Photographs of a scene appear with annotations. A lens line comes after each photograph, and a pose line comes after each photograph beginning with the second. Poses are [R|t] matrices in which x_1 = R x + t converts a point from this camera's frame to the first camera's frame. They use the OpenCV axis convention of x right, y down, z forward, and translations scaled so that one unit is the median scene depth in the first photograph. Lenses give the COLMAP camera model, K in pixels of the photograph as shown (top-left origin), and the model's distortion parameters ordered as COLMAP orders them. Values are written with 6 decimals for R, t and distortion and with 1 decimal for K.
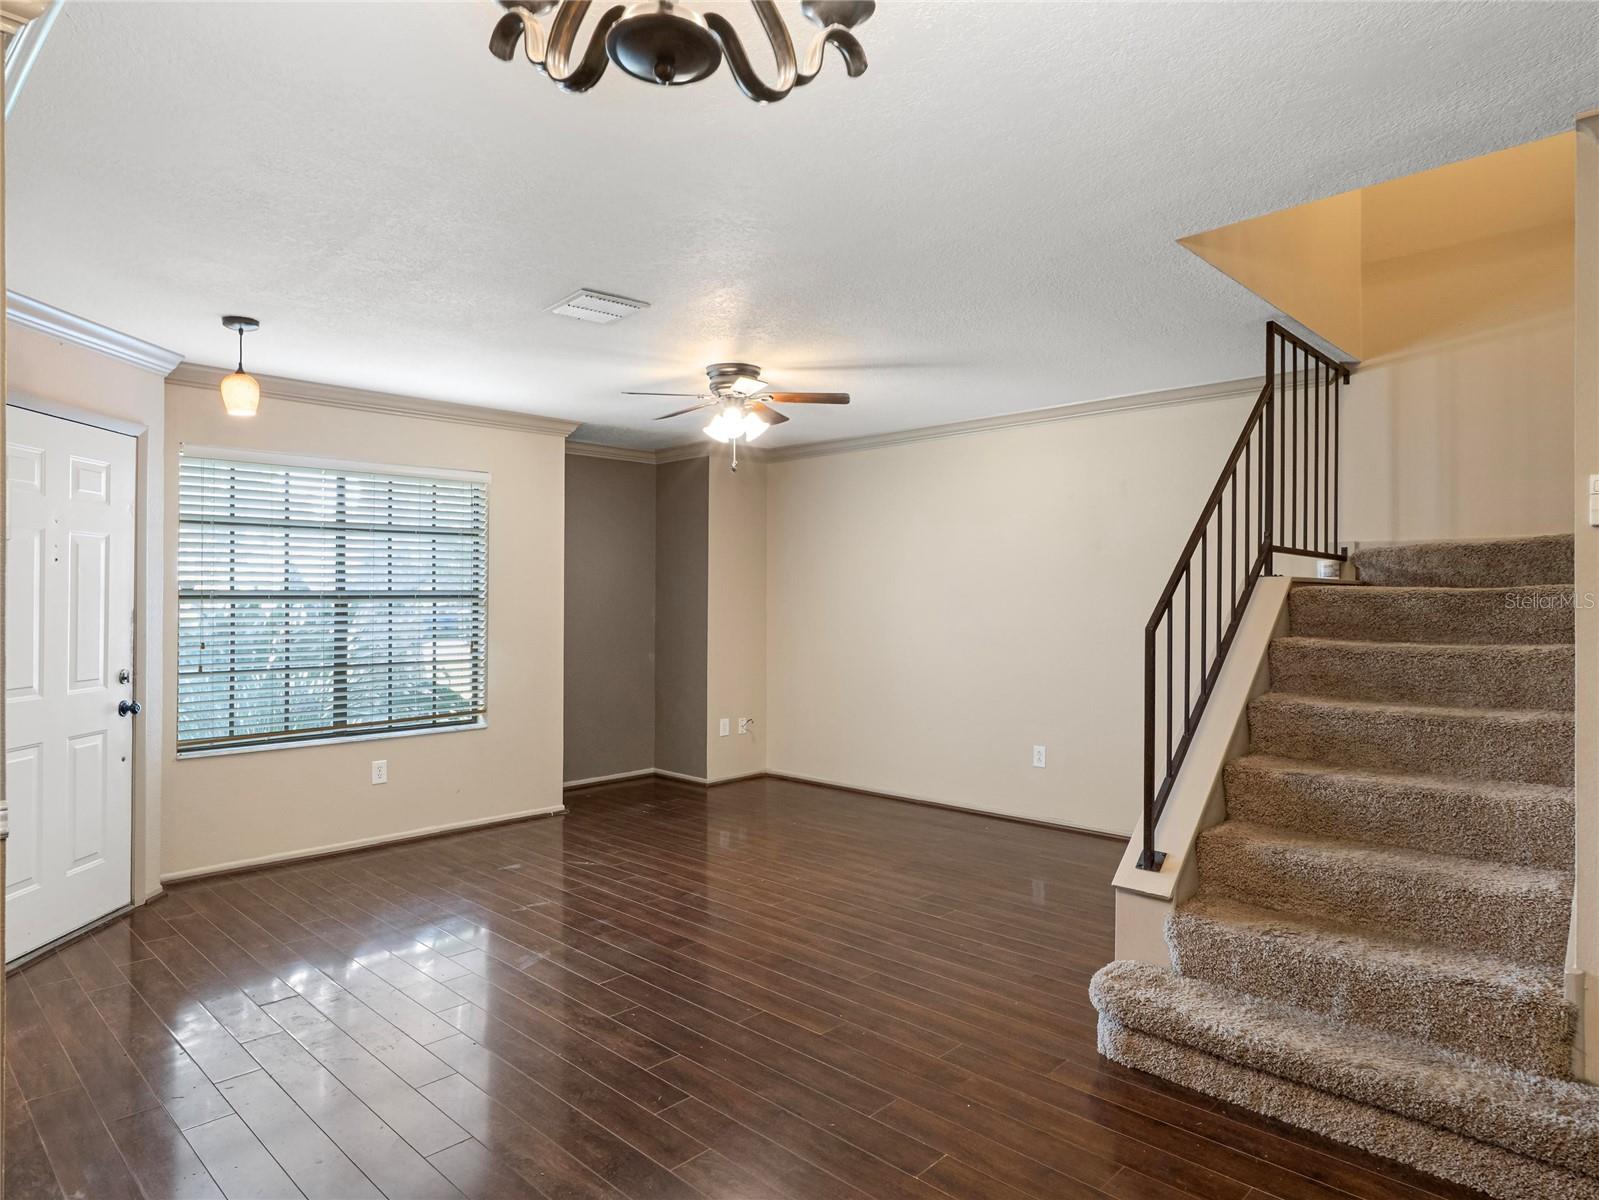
lens RADIAL K [[967.1, 0, 795.2], [0, 967.1, 597.4], [0, 0, 1]] dist [-0.013597, 0.007697]
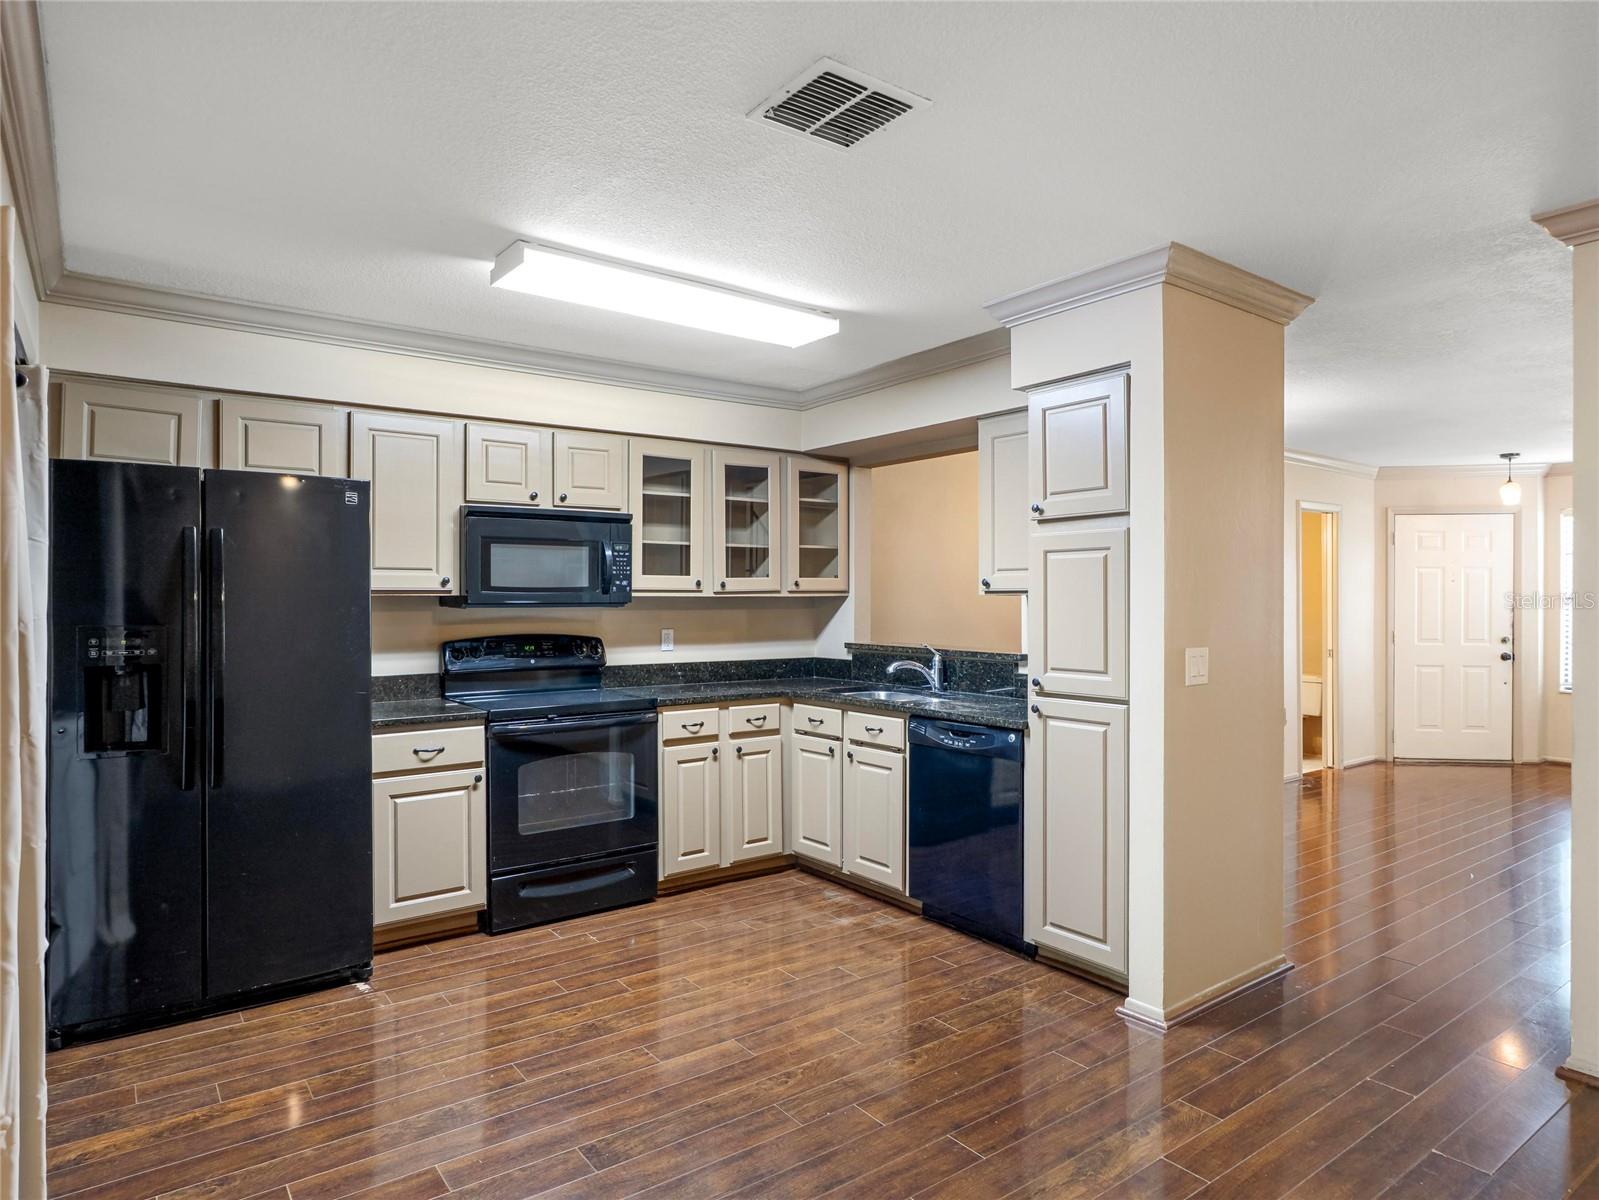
lens RADIAL K [[967.1, 0, 800.8], [0, 967.1, 592.5], [0, 0, 1]] dist [-0.013597, 0.007697]
pose [[-0.143439, -0.007746, -0.989629, 1.535233], [0.001336, 0.999967, -0.008020, 0.001599], [0.989658, -0.002472, -0.143424, -0.125894]]
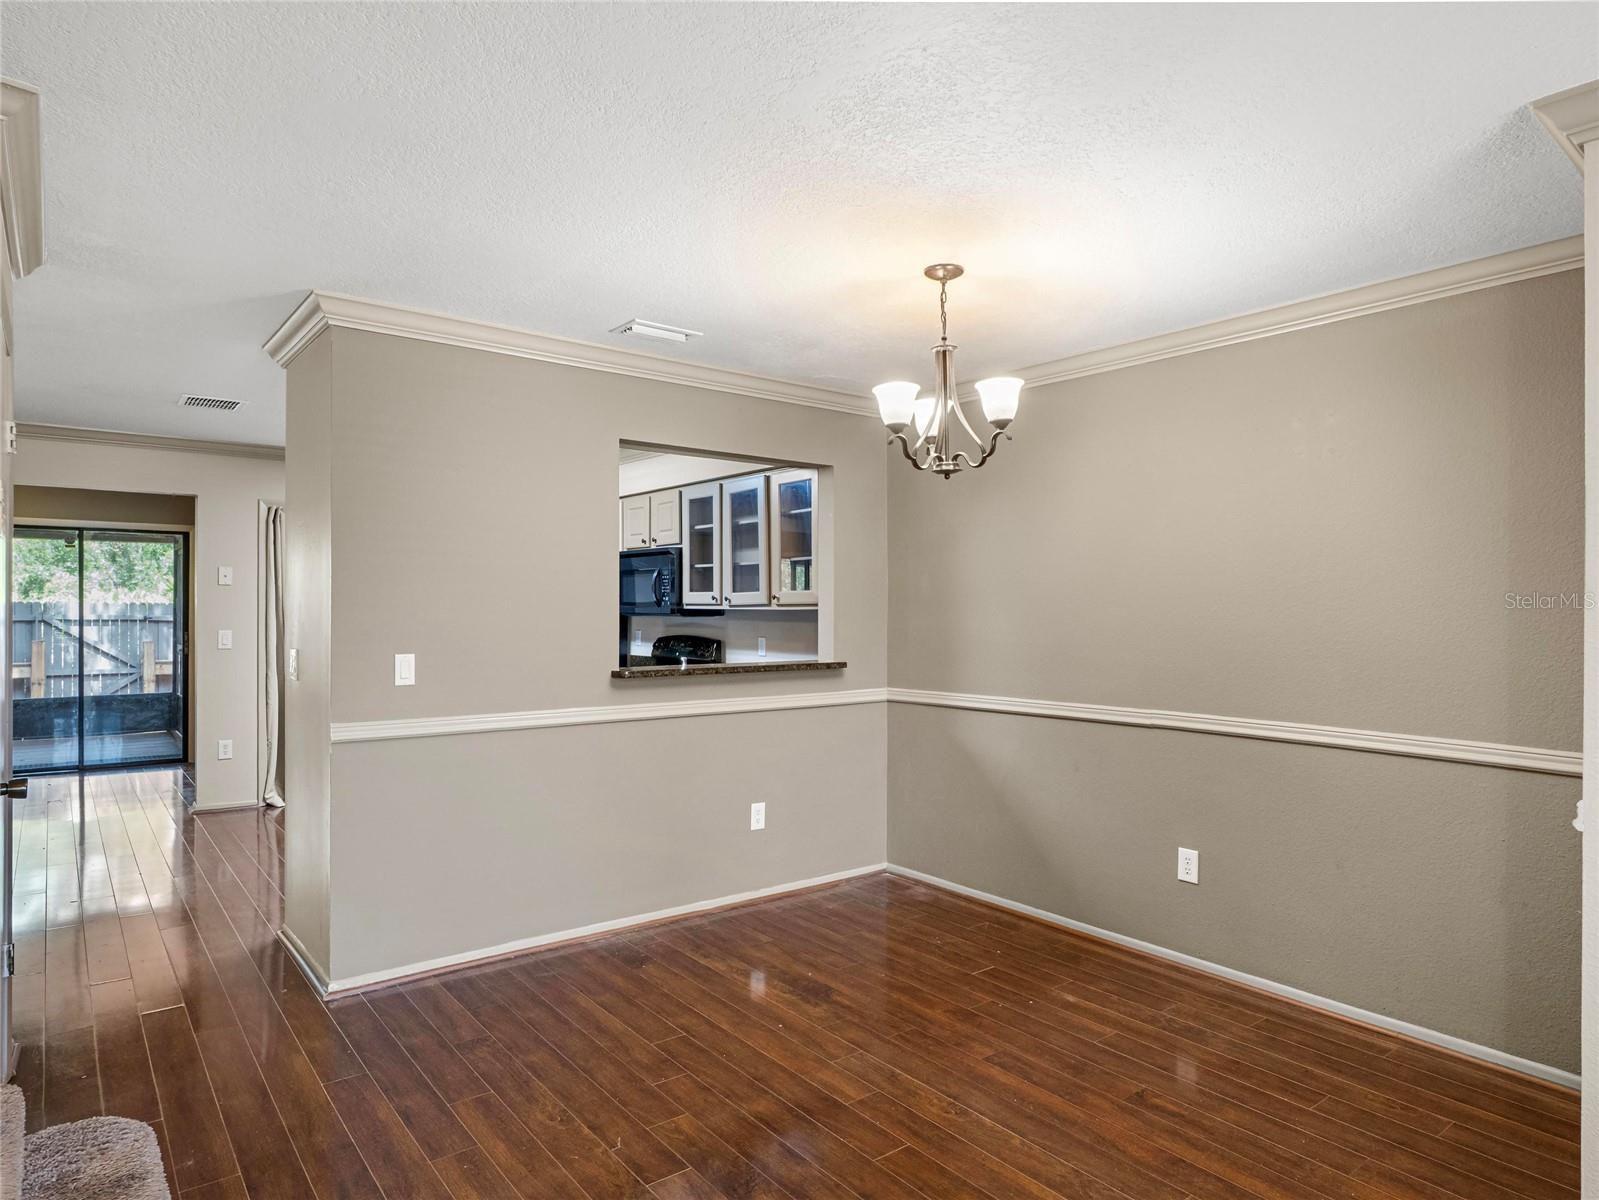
lens RADIAL K [[967.1, 0, 789.1], [0, 967.1, 604.1], [0, 0, 1]] dist [-0.013597, 0.007697]
pose [[-0.990619, -0.005719, 0.136535, -0.012813], [-0.006221, 0.999975, -0.003253, -0.007321], [-0.136513, -0.004071, -0.990630, 1.041143]]
